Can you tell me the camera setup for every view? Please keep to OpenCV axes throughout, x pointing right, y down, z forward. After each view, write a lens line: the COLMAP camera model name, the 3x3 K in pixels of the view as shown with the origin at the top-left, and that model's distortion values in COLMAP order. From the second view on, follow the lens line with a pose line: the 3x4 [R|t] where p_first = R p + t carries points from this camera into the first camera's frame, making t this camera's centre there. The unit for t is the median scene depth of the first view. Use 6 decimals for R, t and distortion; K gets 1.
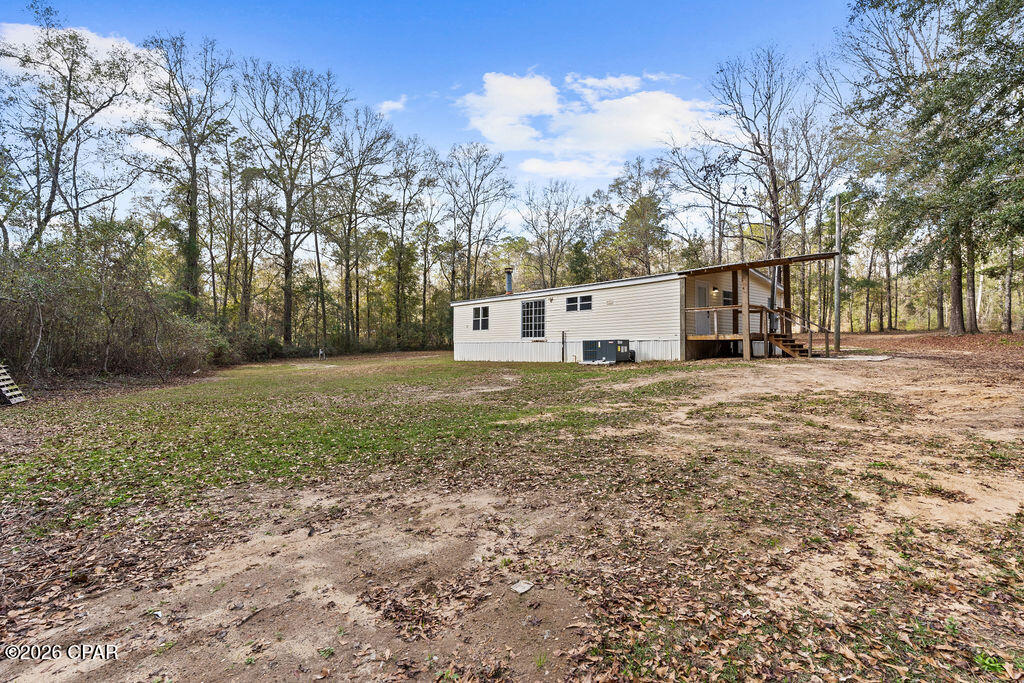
lens RADIAL K [[501.4, 0, 513.9], [0, 501.4, 342.5], [0, 0, 1]] dist [0.011808, 0.002238]
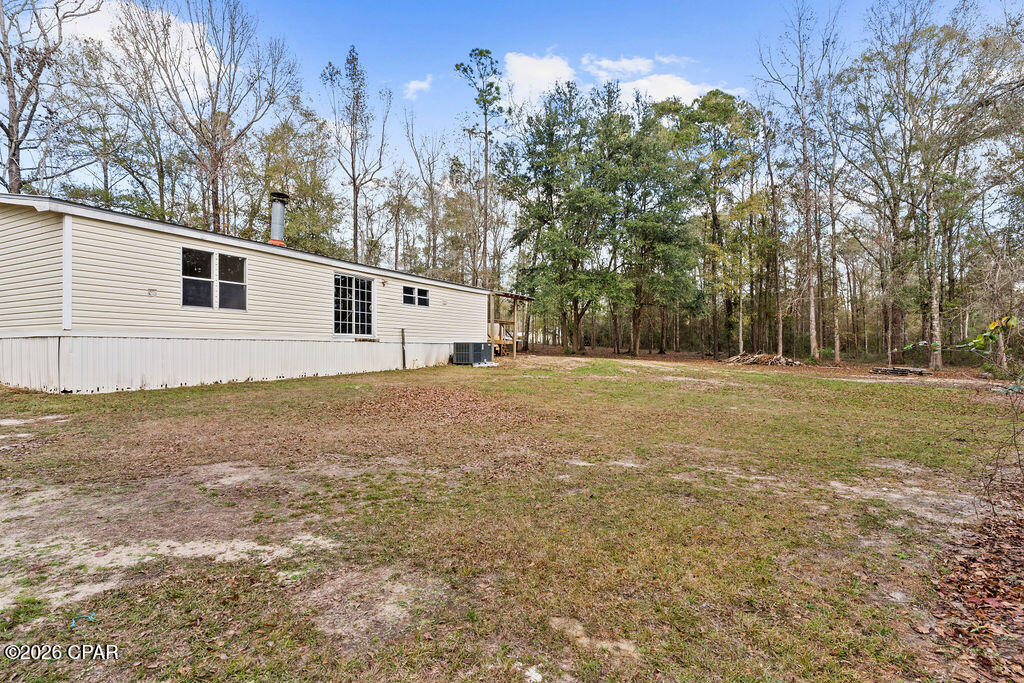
lens RADIAL K [[501.4, 0, 508.4], [0, 501.4, 341.5], [0, 0, 1]] dist [0.011808, 0.002238]
pose [[-0.406091, 0.008403, 0.913794, -0.640404], [-0.014127, 0.999781, -0.015471, 0.006618], [-0.913723, -0.019192, -0.405883, 1.114694]]
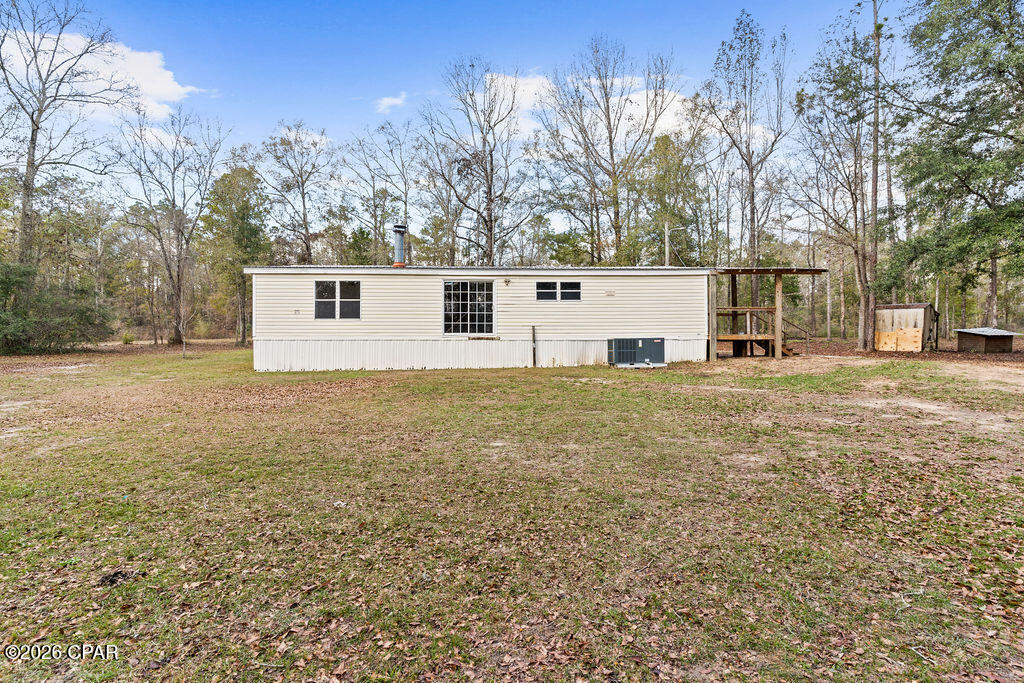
lens RADIAL K [[501.4, 0, 514.8], [0, 501.4, 348.5], [0, 0, 1]] dist [0.011808, 0.002238]
pose [[0.597542, -0.003858, 0.801828, -0.499920], [-0.006028, 0.999939, 0.009304, 0.004625], [-0.801815, -0.010393, 0.597482, 0.548590]]
